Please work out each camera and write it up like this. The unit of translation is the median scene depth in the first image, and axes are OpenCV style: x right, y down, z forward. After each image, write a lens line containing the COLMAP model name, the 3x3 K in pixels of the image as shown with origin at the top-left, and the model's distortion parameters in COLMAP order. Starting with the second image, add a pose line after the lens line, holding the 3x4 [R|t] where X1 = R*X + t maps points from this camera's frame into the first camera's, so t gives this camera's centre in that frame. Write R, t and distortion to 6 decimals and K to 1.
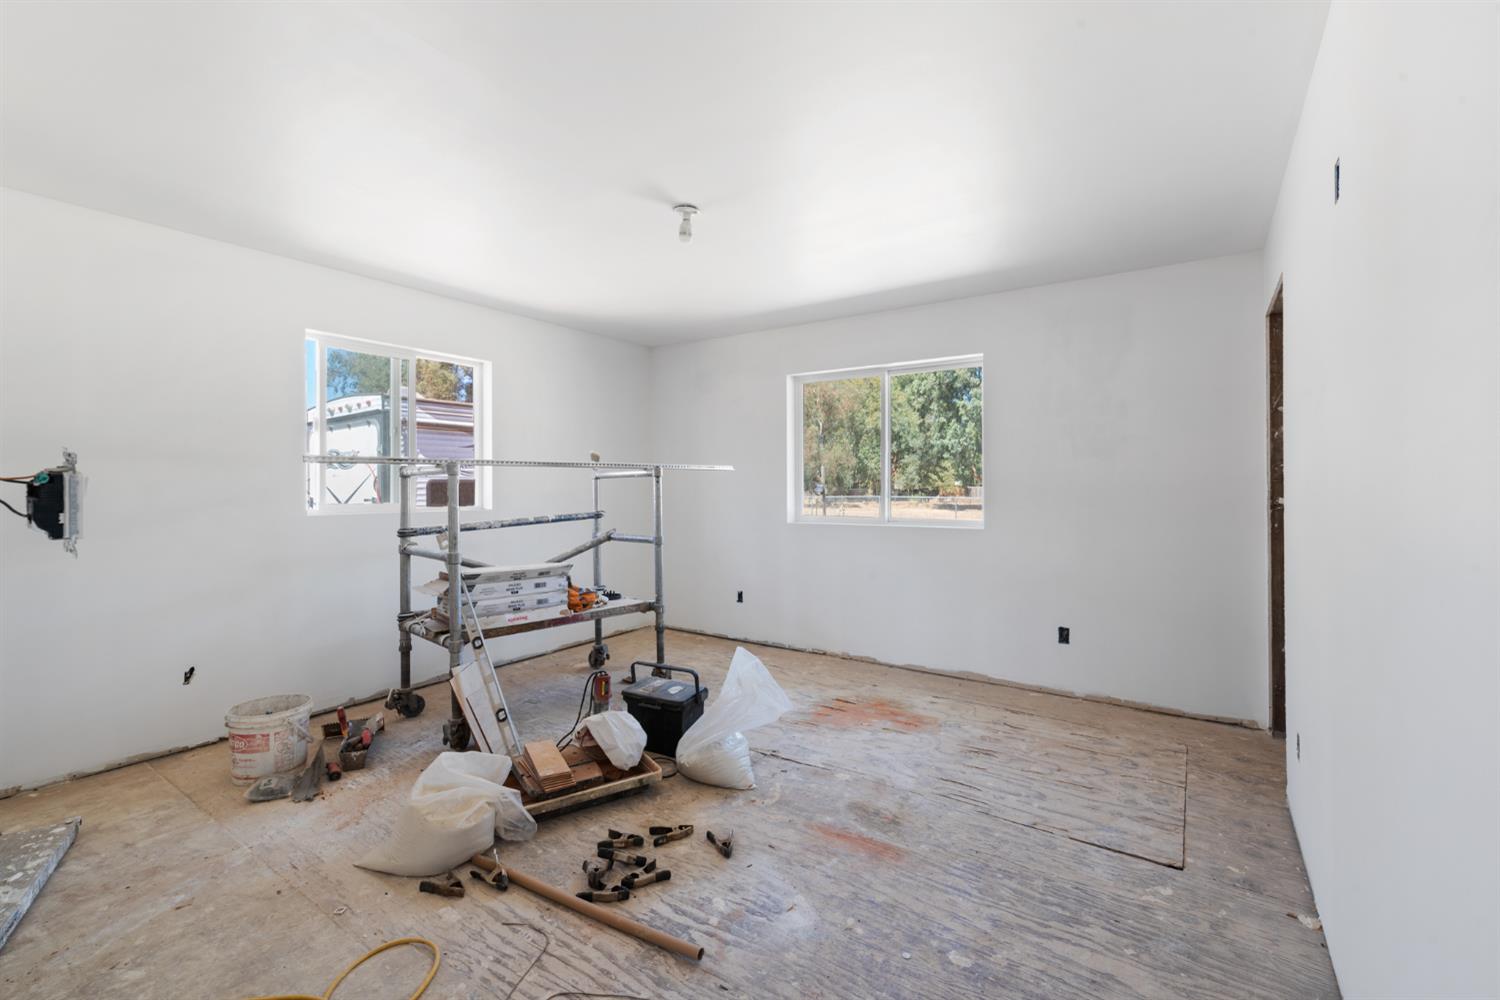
lens RADIAL K [[637.2, 0, 753.5], [0, 637.2, 494.4], [0, 0, 1]] dist [0.001764, 0.000313]
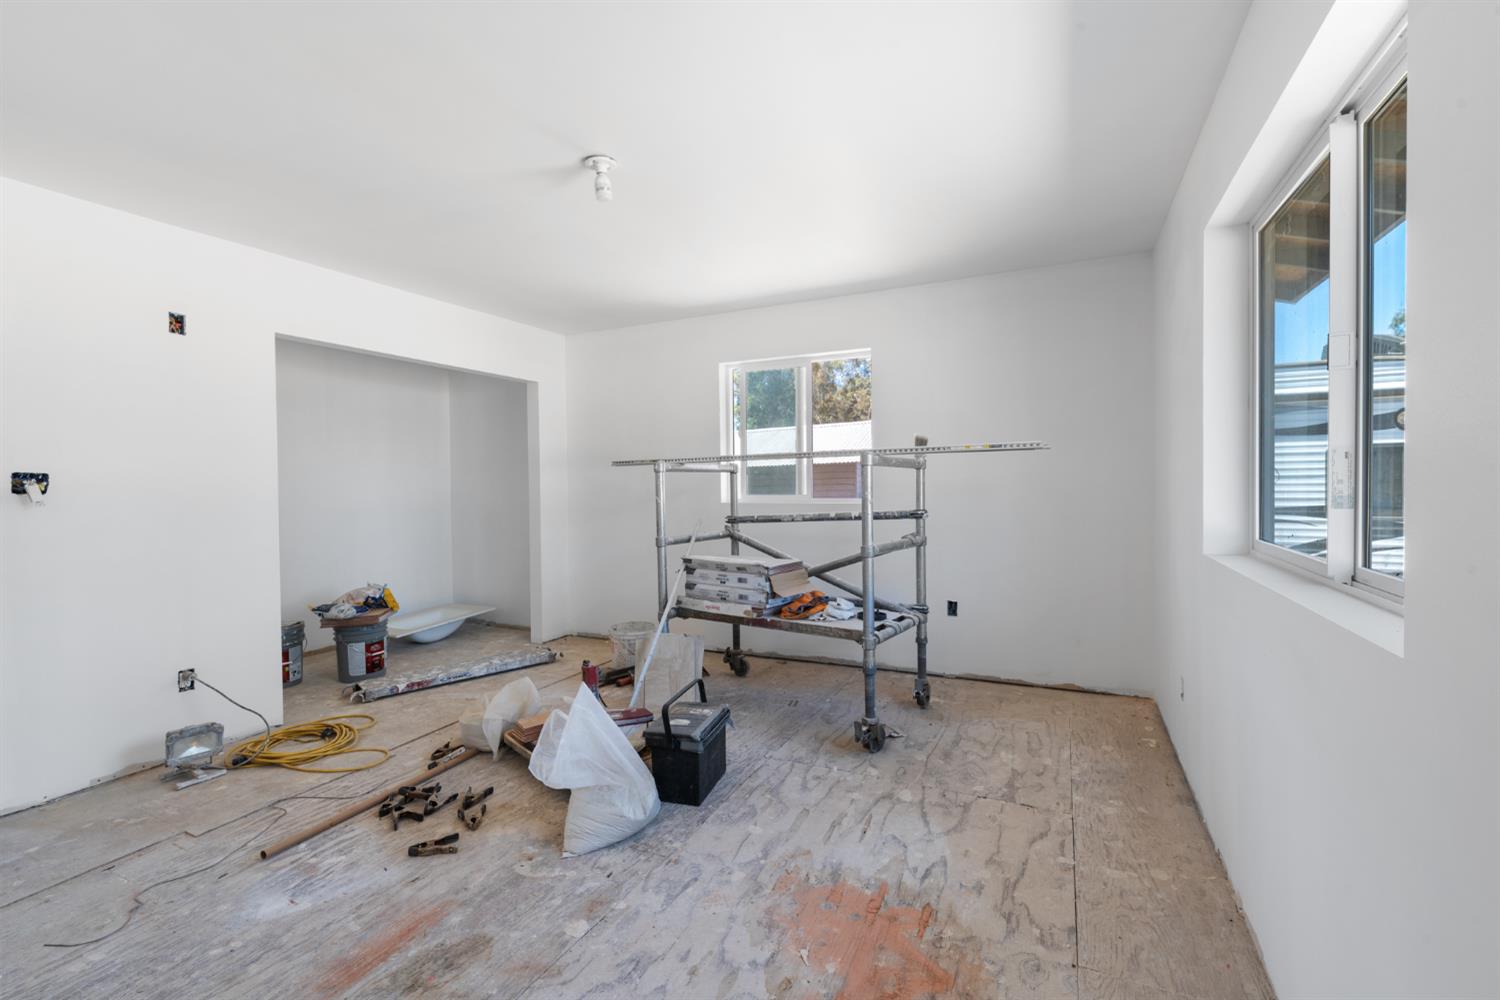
lens RADIAL K [[637.2, 0, 753.5], [0, 637.2, 494.4], [0, 0, 1]] dist [0.001764, 0.000313]
pose [[0.157684, 0.016158, -0.987357, 0.639805], [0.003059, 0.999853, 0.016851, -0.007470], [0.987485, -0.005677, 0.157612, 0.859560]]
